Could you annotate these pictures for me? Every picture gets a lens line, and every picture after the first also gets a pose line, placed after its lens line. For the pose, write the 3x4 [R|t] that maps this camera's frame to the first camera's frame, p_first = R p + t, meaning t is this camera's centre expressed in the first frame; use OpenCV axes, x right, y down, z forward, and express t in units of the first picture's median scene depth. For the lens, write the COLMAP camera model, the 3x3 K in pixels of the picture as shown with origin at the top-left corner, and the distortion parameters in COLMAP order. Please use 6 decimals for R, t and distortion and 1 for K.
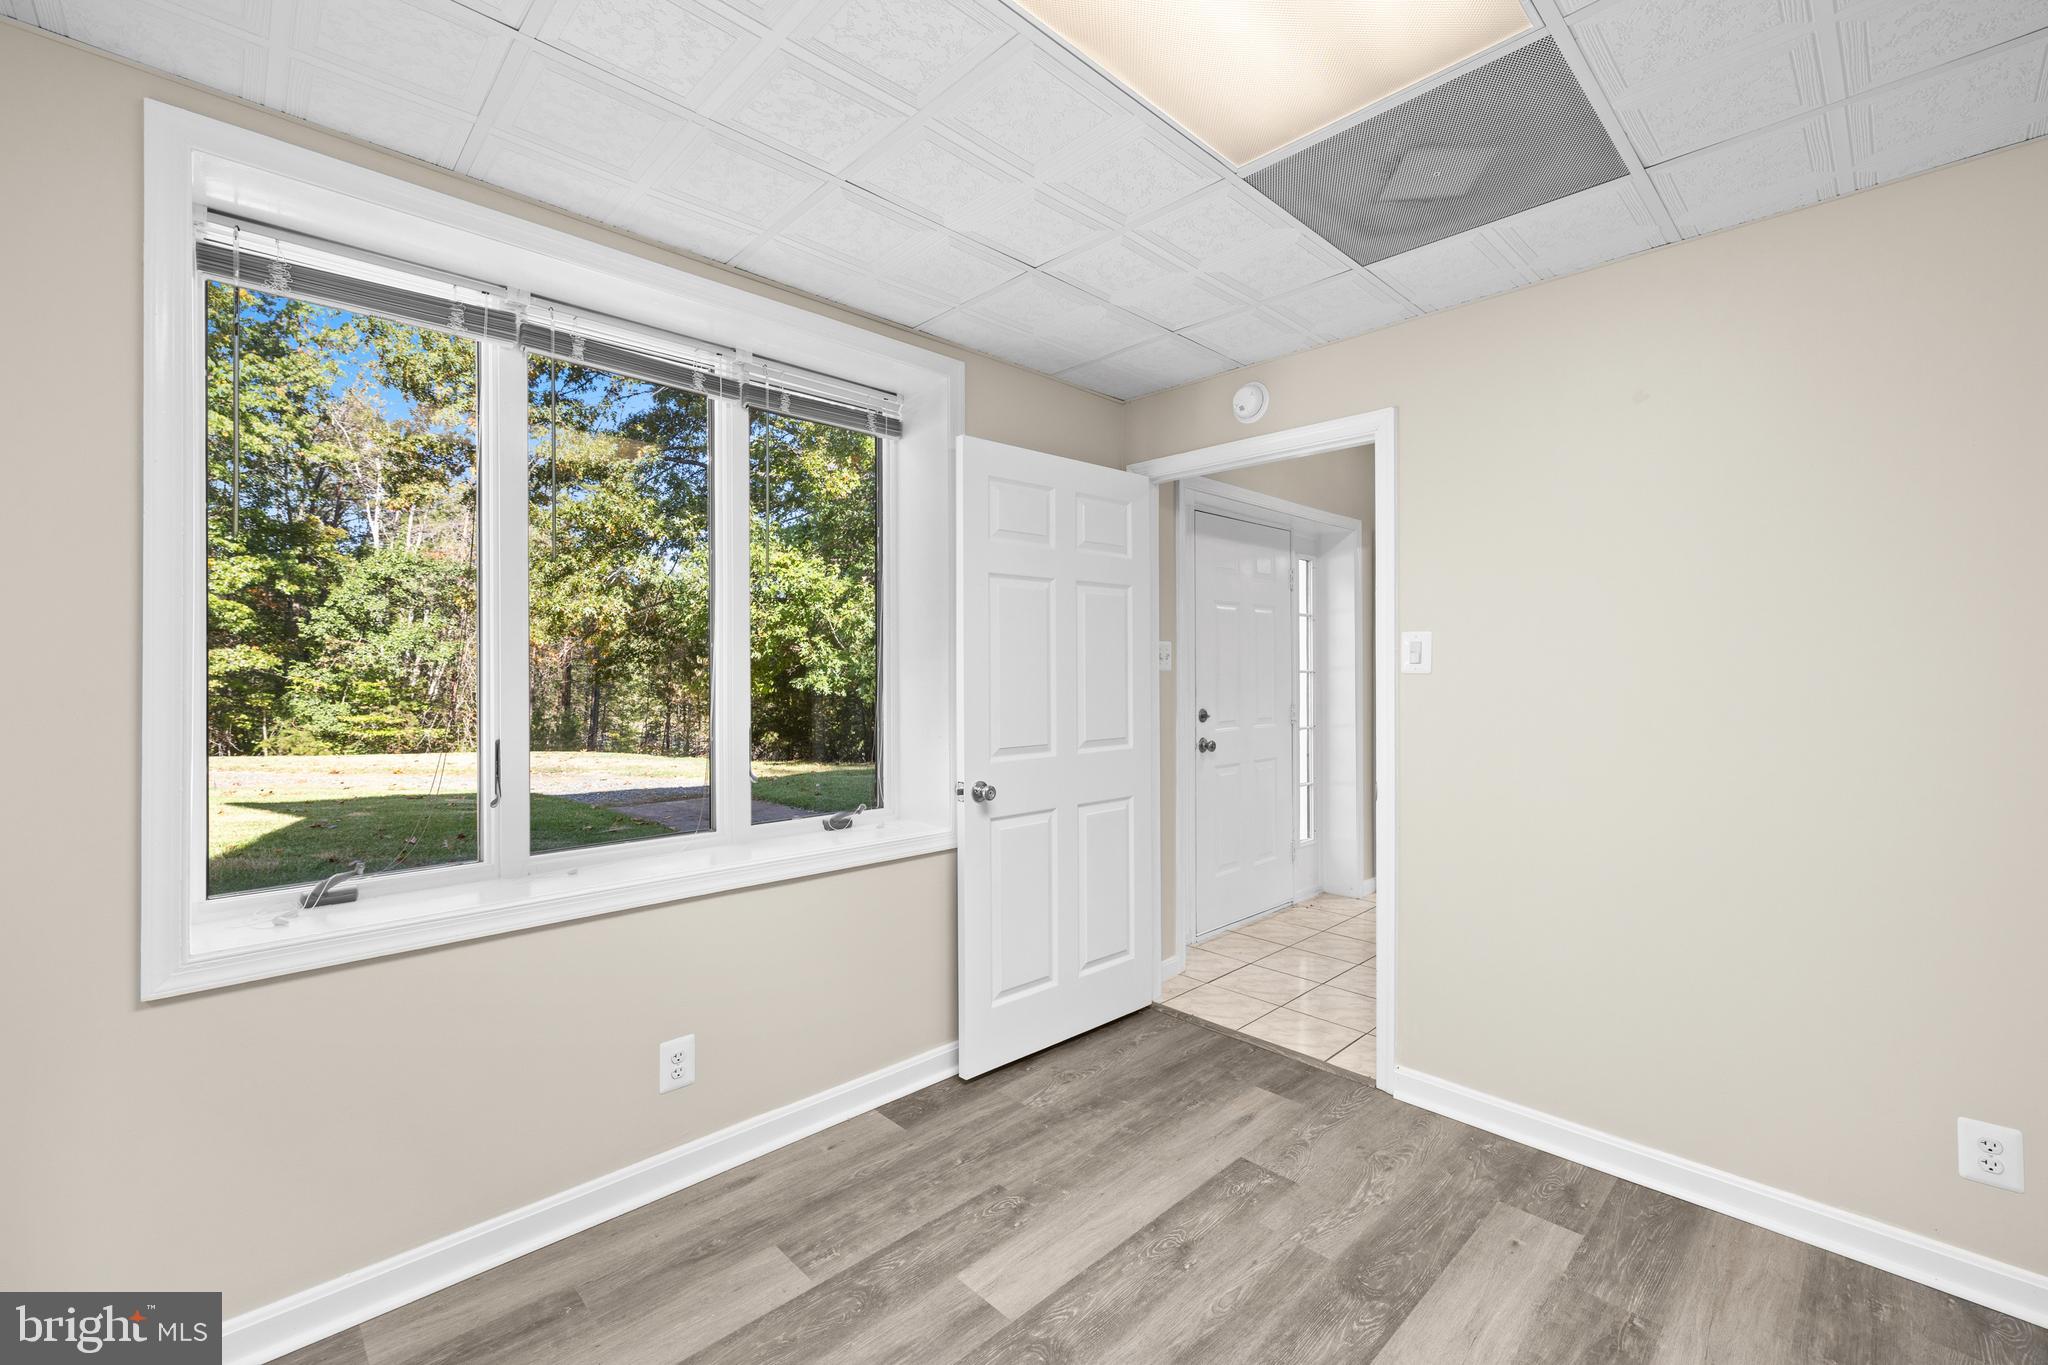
lens RADIAL K [[863.2, 0, 1026.3], [0, 863.2, 672.3], [0, 0, 1]] dist [0.000733, 0.000058]
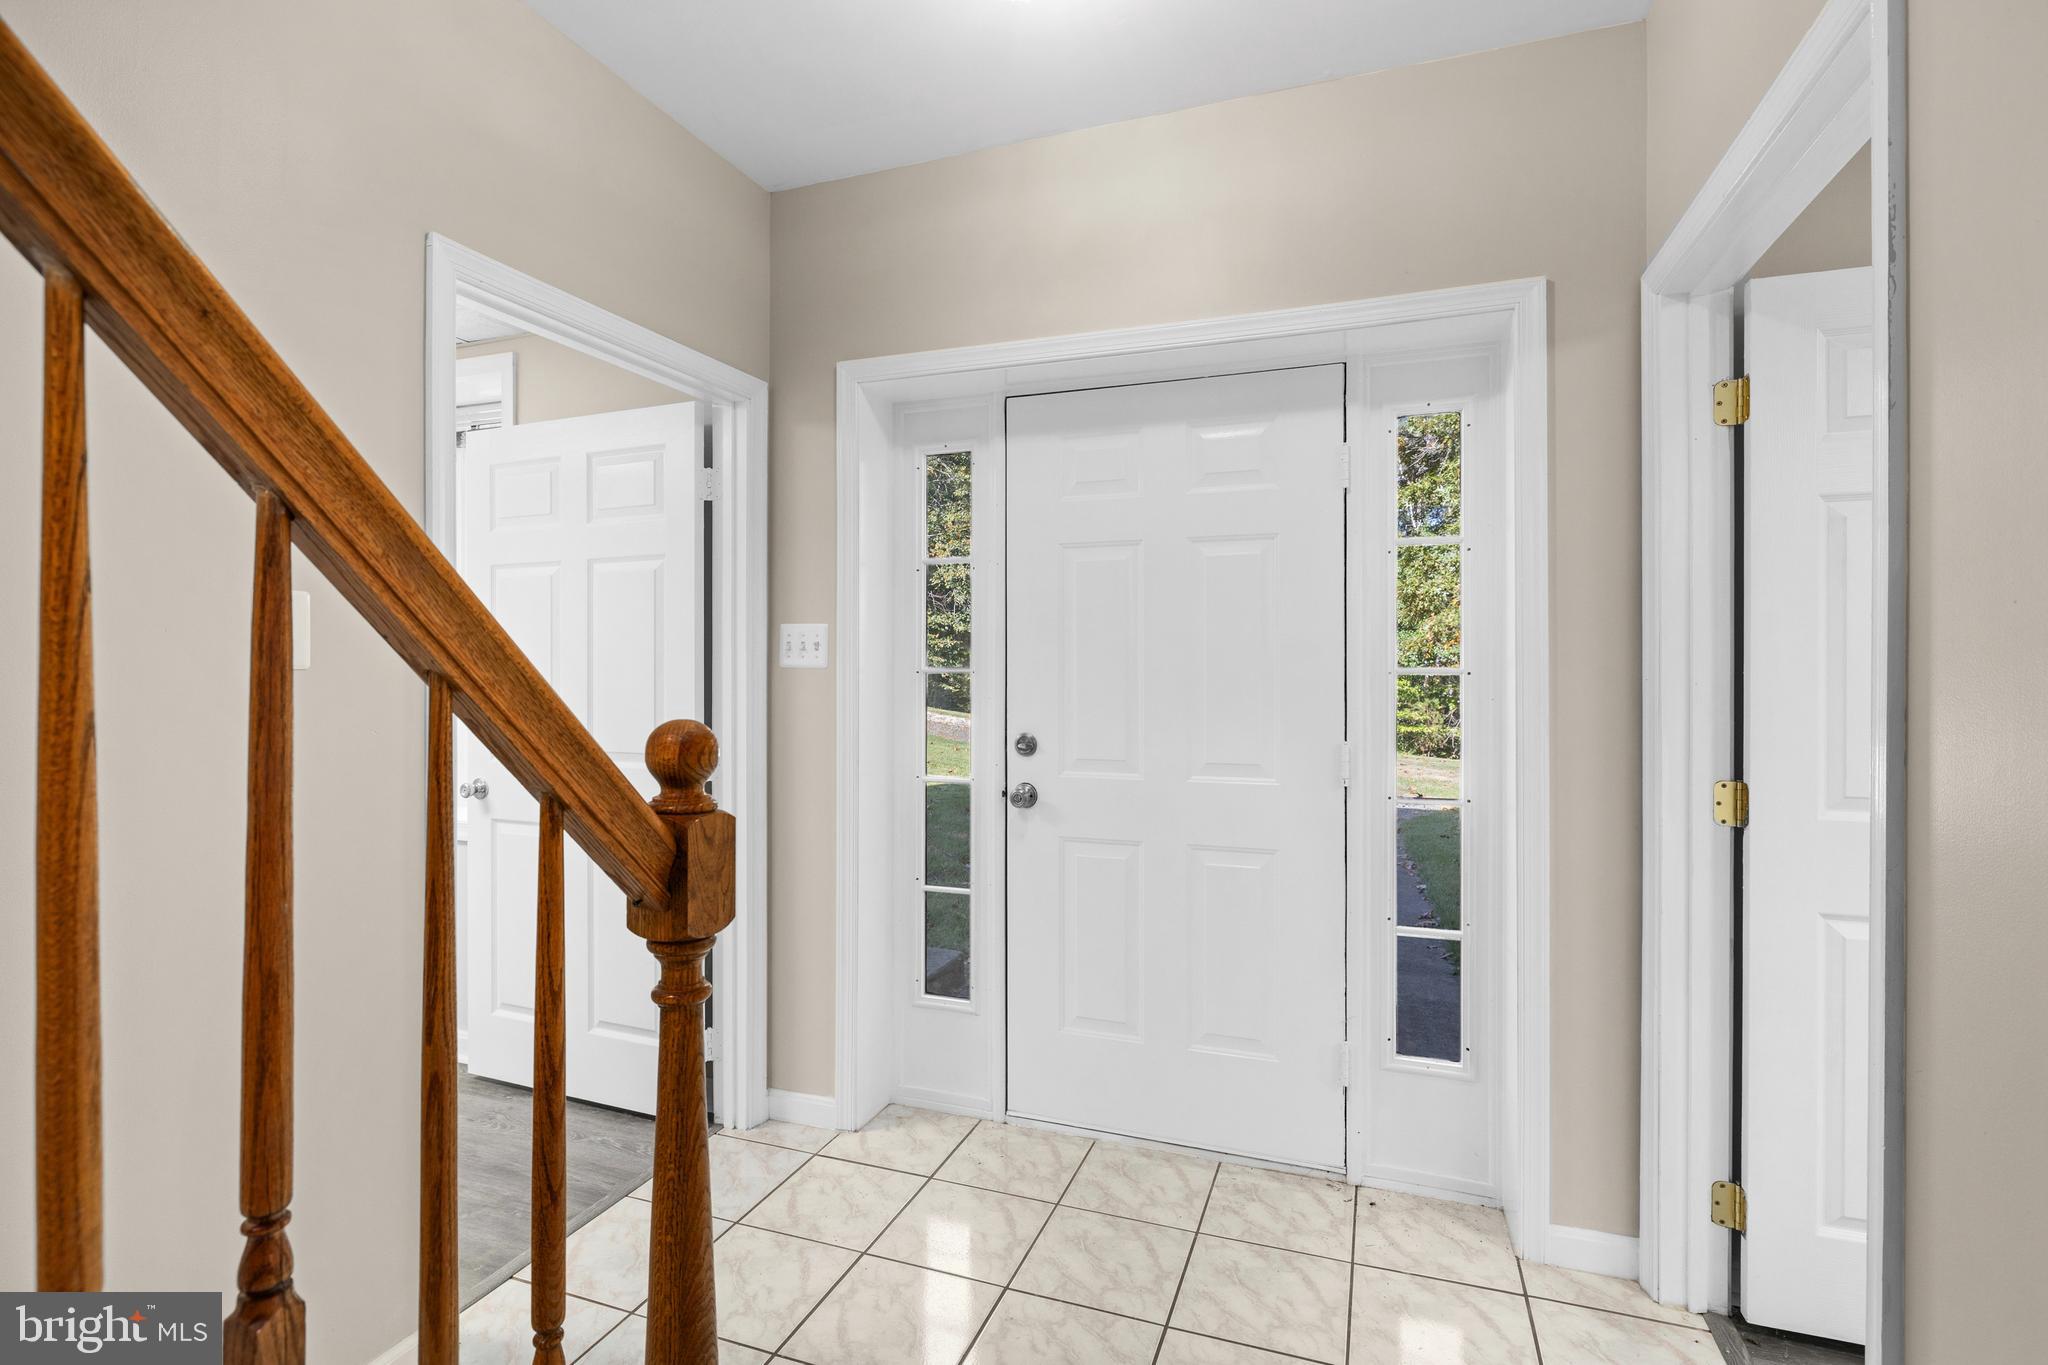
lens RADIAL K [[970.7, 0, 1020.9], [0, 970.7, 675.5], [0, 0, 1]] dist [-0.003175, -0.000229]
pose [[0.422655, 0.009945, -0.906236, 1.333745], [-0.005715, 0.999949, 0.008308, -0.003581], [0.906273, 0.001668, 0.422690, 1.202009]]
